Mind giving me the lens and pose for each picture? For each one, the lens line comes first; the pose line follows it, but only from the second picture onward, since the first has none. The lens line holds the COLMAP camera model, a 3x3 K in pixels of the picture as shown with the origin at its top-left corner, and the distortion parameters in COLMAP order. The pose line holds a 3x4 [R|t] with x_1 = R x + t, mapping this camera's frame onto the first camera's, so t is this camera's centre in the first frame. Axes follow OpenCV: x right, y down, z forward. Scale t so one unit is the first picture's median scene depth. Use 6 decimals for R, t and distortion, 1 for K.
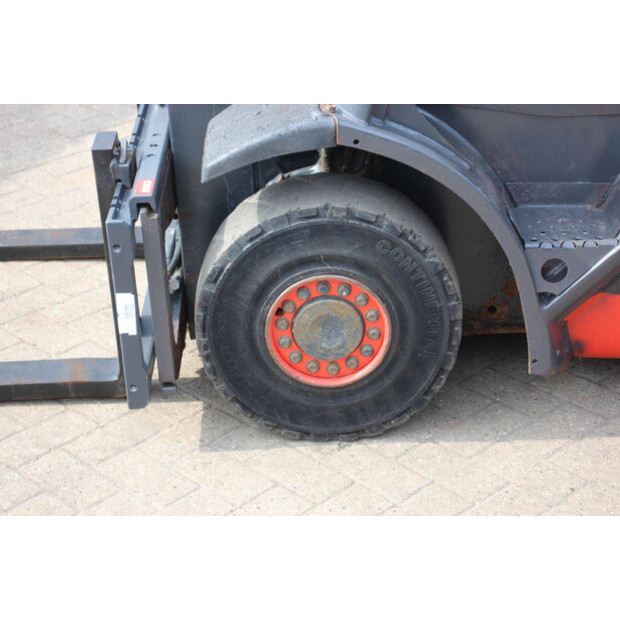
lens RADIAL K [[1475.0, 0, 310.0], [0, 1475.0, 310.0], [0, 0, 1]] dist [0.431684, 0.152537]
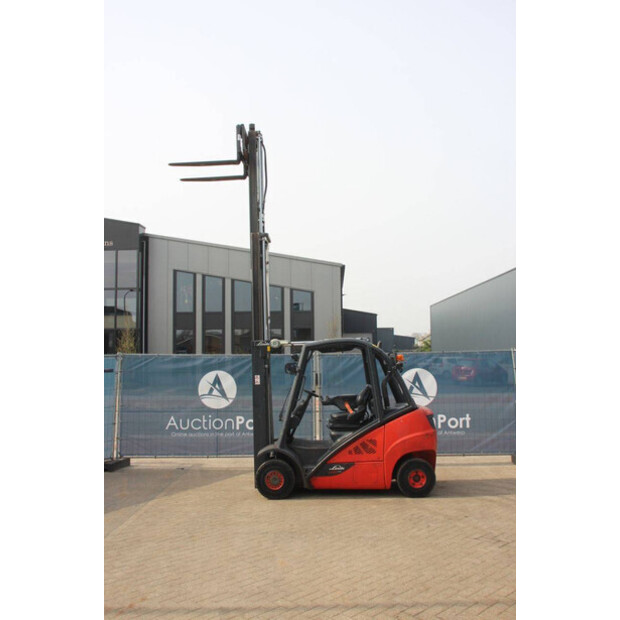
lens RADIAL K [[591.5, 0, 310.0], [0, 591.5, 310.0], [0, 0, 1]] dist [-0.085585, 0.007034]
pose [[0.999702, 0.002719, -0.024265, 0.232971], [-0.015315, 0.843813, -0.536419, 0.779885], [0.019016, 0.536631, 0.843603, -1.657657]]
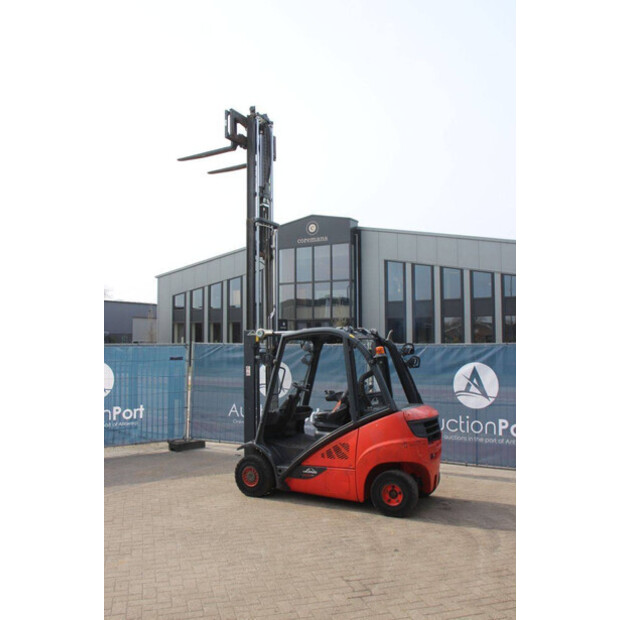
lens RADIAL K [[571.1, 0, 310.0], [0, 571.1, 310.0], [0, 0, 1]] dist [-0.101243, 0.007472]
pose [[0.878899, -0.014037, -0.476802, 1.402776], [-0.235602, 0.856359, -0.459501, 0.455674], [0.414764, 0.516191, 0.749345, -1.106465]]
